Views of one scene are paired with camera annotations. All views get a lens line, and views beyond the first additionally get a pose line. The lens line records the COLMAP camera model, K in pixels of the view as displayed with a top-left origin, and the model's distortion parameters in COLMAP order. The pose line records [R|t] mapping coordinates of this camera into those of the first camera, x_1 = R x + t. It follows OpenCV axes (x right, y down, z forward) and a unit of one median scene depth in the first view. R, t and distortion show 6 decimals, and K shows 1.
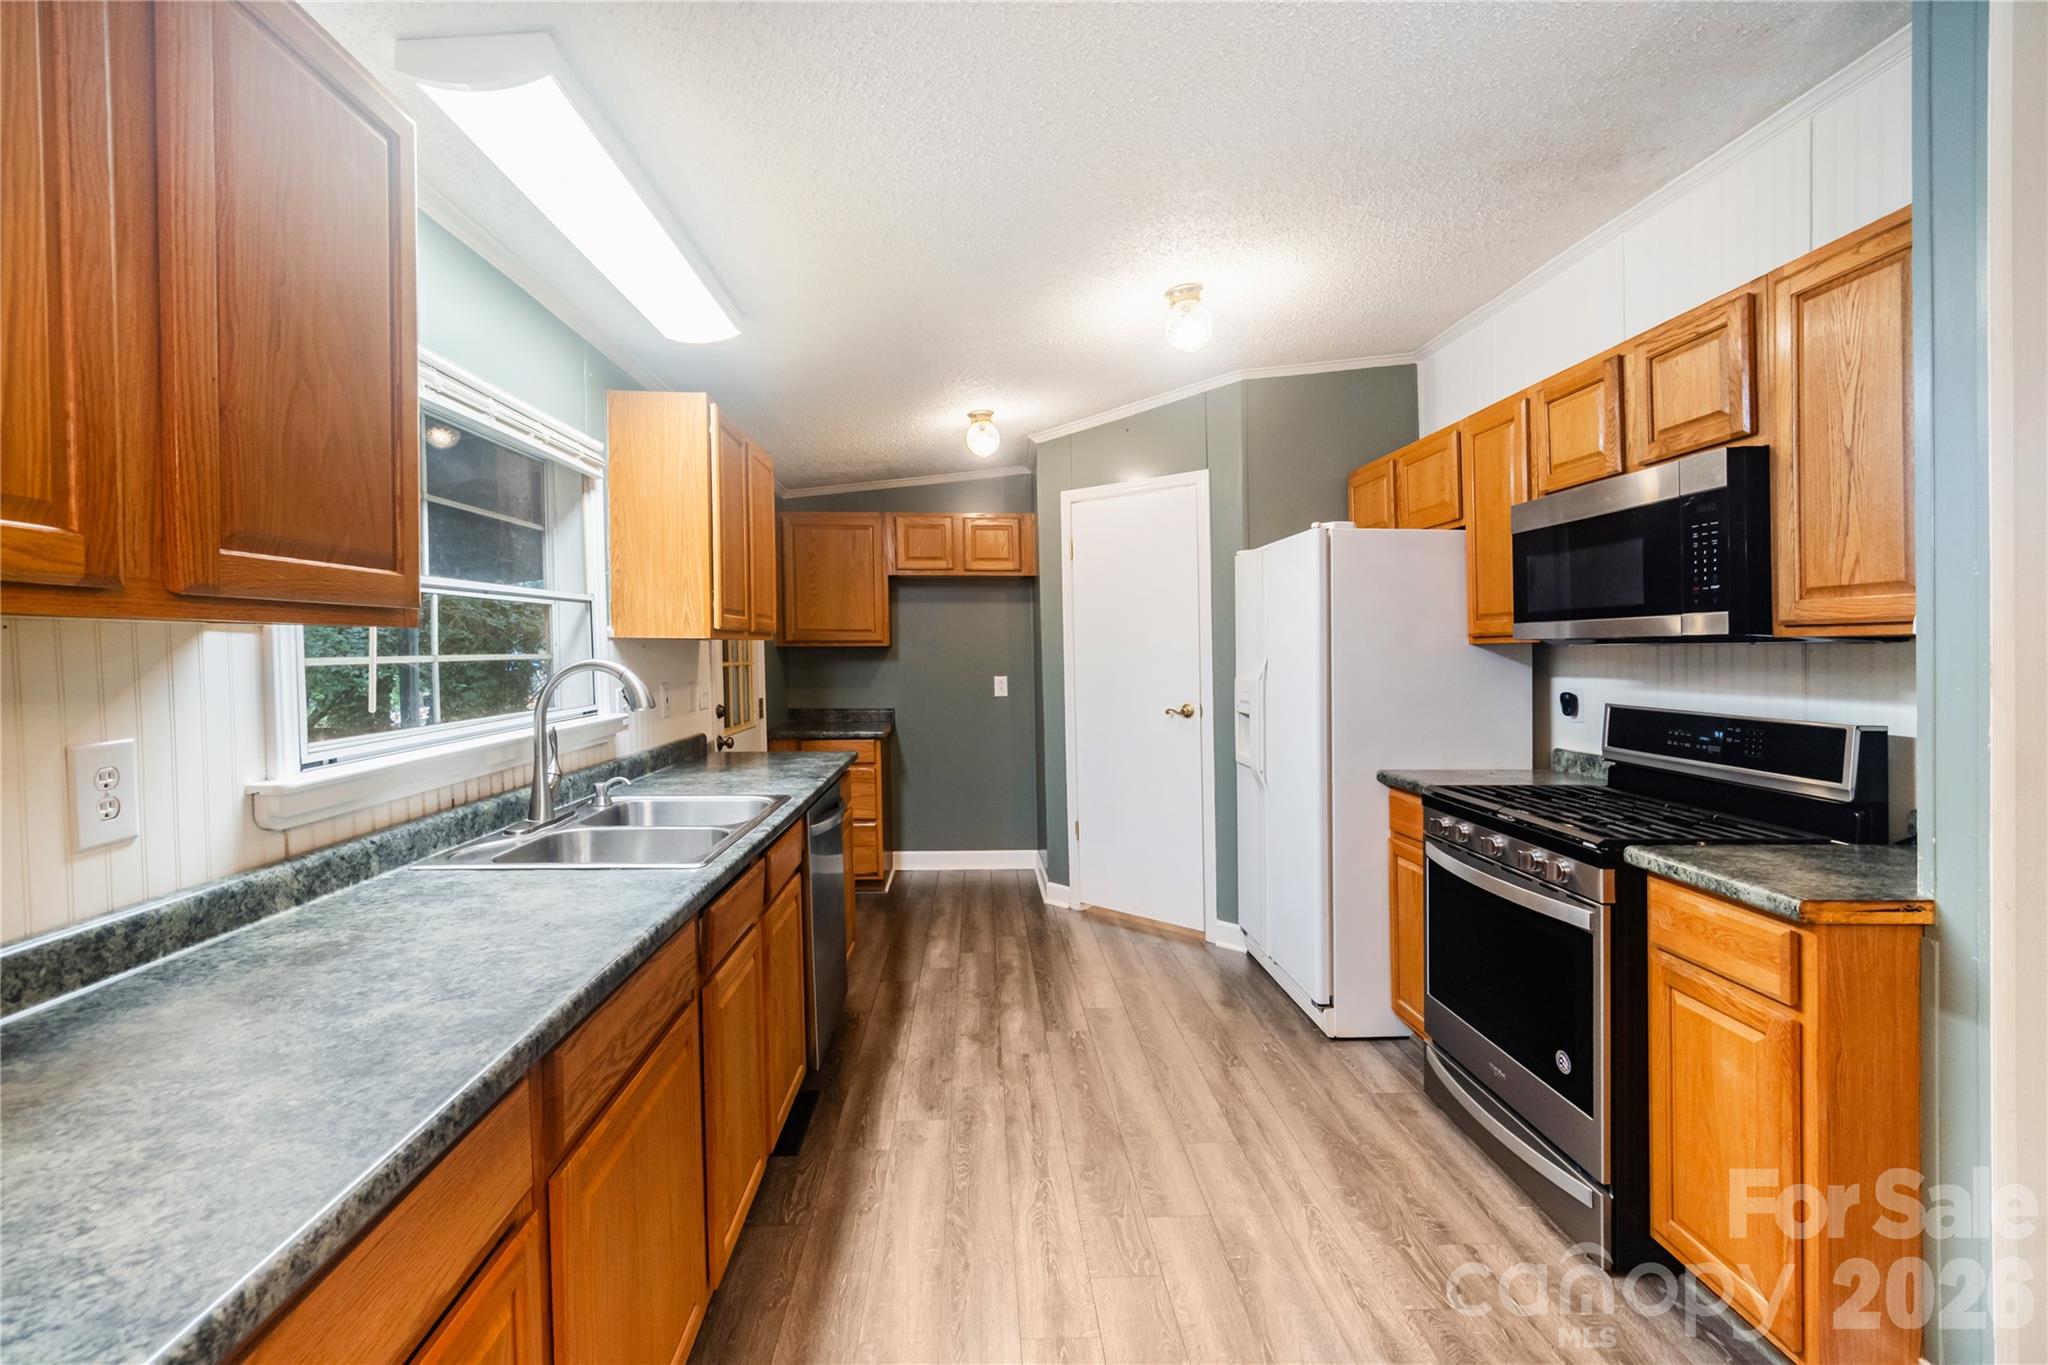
lens RADIAL K [[900.3, 0, 1014.1], [0, 900.3, 668.7], [0, 0, 1]] dist [-0.000119, -0.000026]
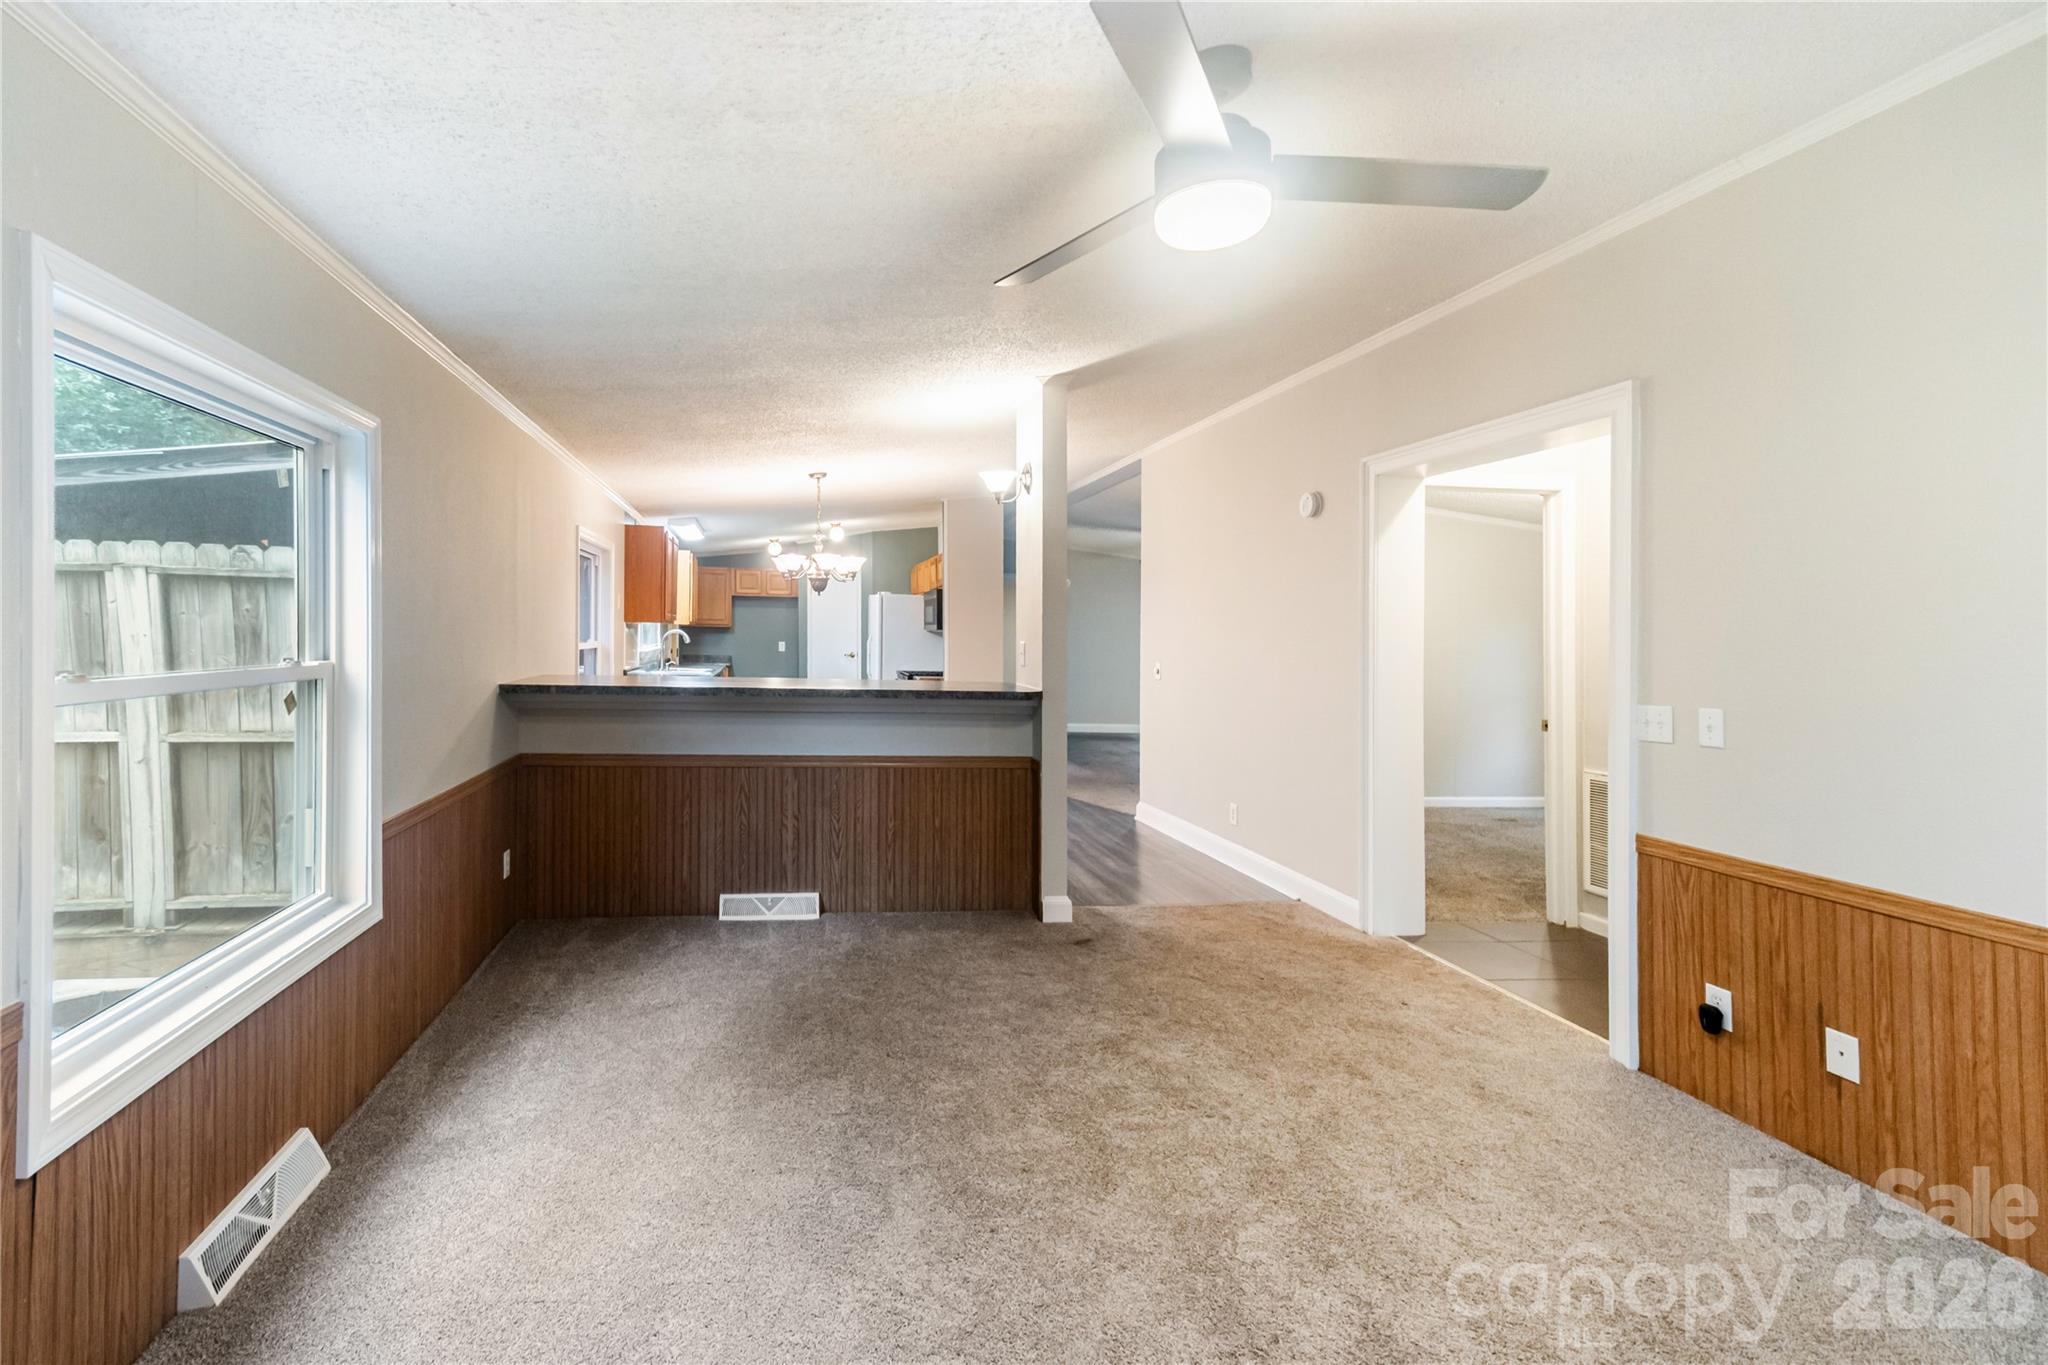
lens RADIAL K [[919.7, 0, 881.7], [0, 919.7, 629.5], [0, 0, 1]] dist [0.017599, 0.000042]
pose [[0.996665, 0.019023, 0.079348, 0.103279], [-0.017347, 0.999613, -0.021758, 0.047785], [-0.079732, 0.020309, 0.996609, -2.616545]]
